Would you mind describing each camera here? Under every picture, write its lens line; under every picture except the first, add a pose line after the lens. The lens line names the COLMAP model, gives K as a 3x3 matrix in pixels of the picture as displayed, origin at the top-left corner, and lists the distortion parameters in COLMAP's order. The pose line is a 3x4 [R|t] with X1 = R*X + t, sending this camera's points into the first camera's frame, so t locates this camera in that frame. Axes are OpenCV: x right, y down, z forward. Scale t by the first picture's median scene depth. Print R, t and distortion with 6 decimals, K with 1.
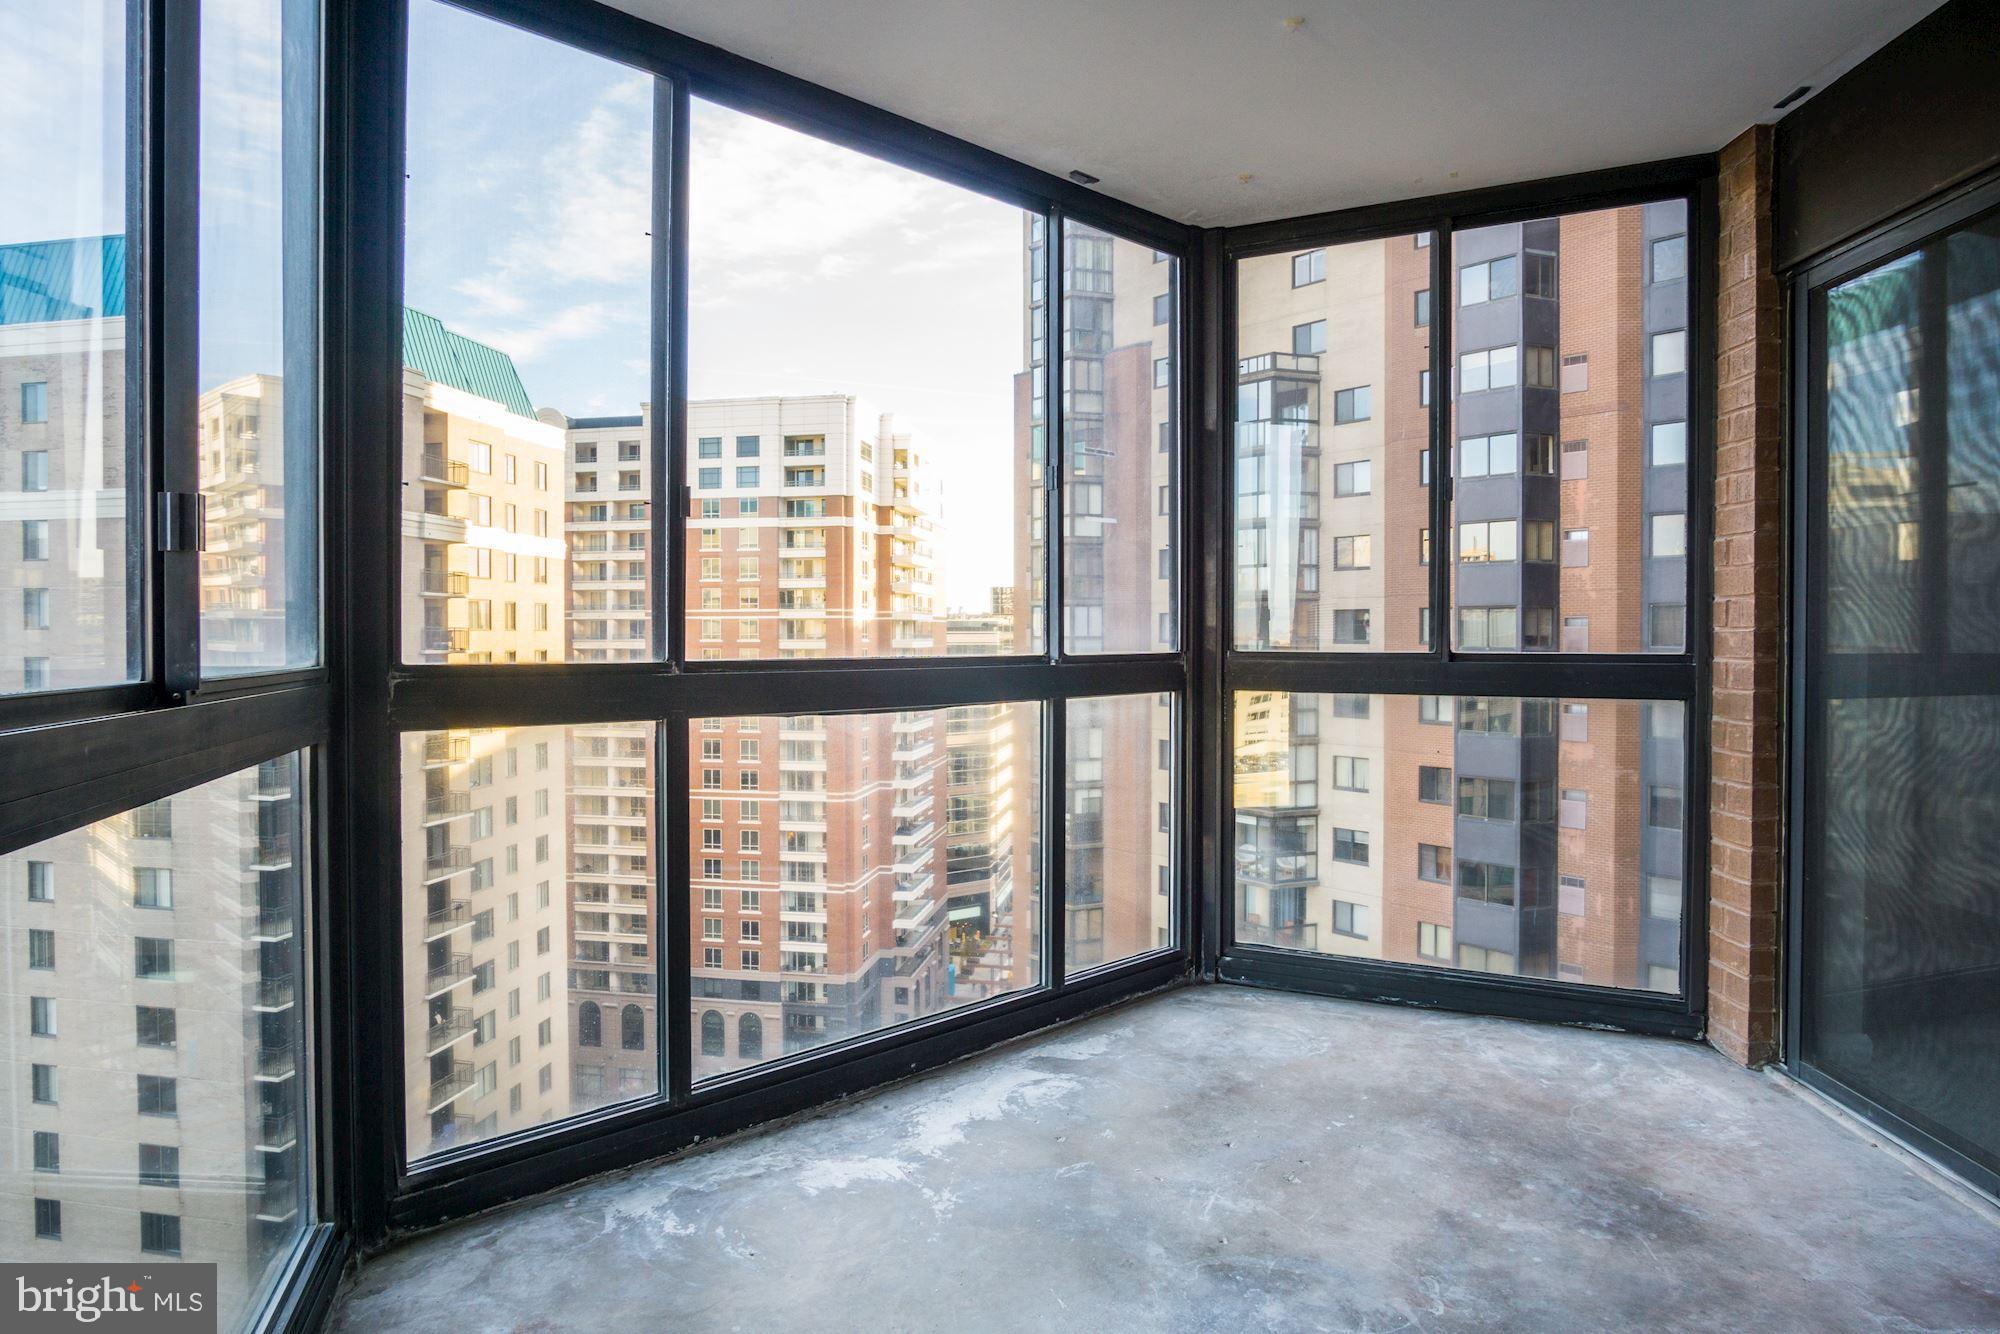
lens RADIAL K [[1068.8, 0, 1002.1], [0, 1068.8, 651.9], [0, 0, 1]] dist [-0.003689, -0.001059]
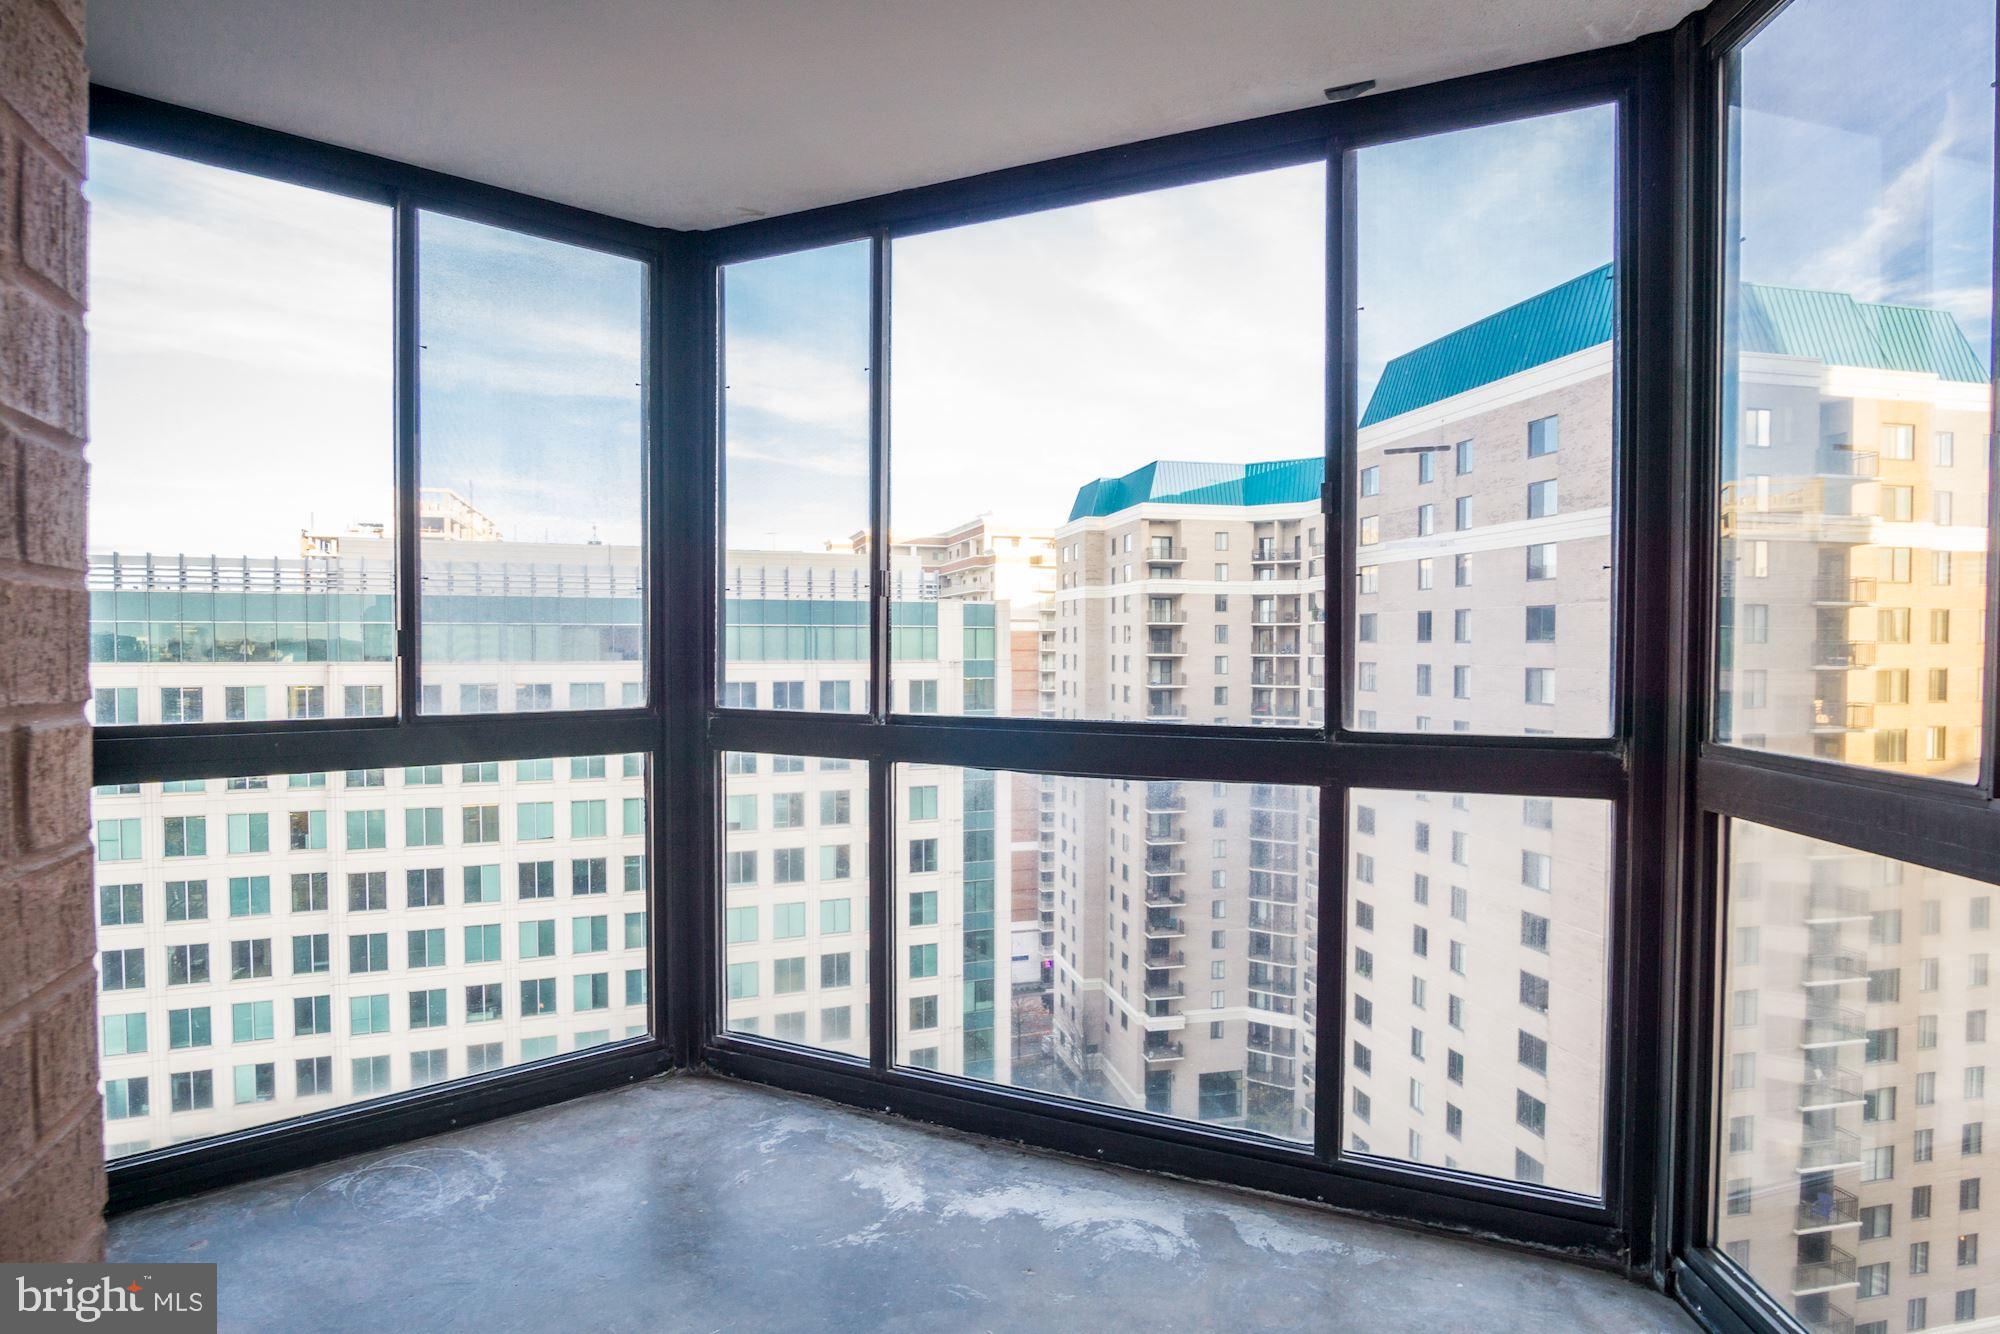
lens RADIAL K [[1083.5, 0, 1016.8], [0, 1083.5, 671.6], [0, 0, 1]] dist [-0.025991, 0.009068]
pose [[0.408507, 0.020495, -0.912525, 0.589205], [-0.014992, 0.999764, 0.015743, -0.040413], [0.912632, 0.007249, 0.408718, 0.424435]]
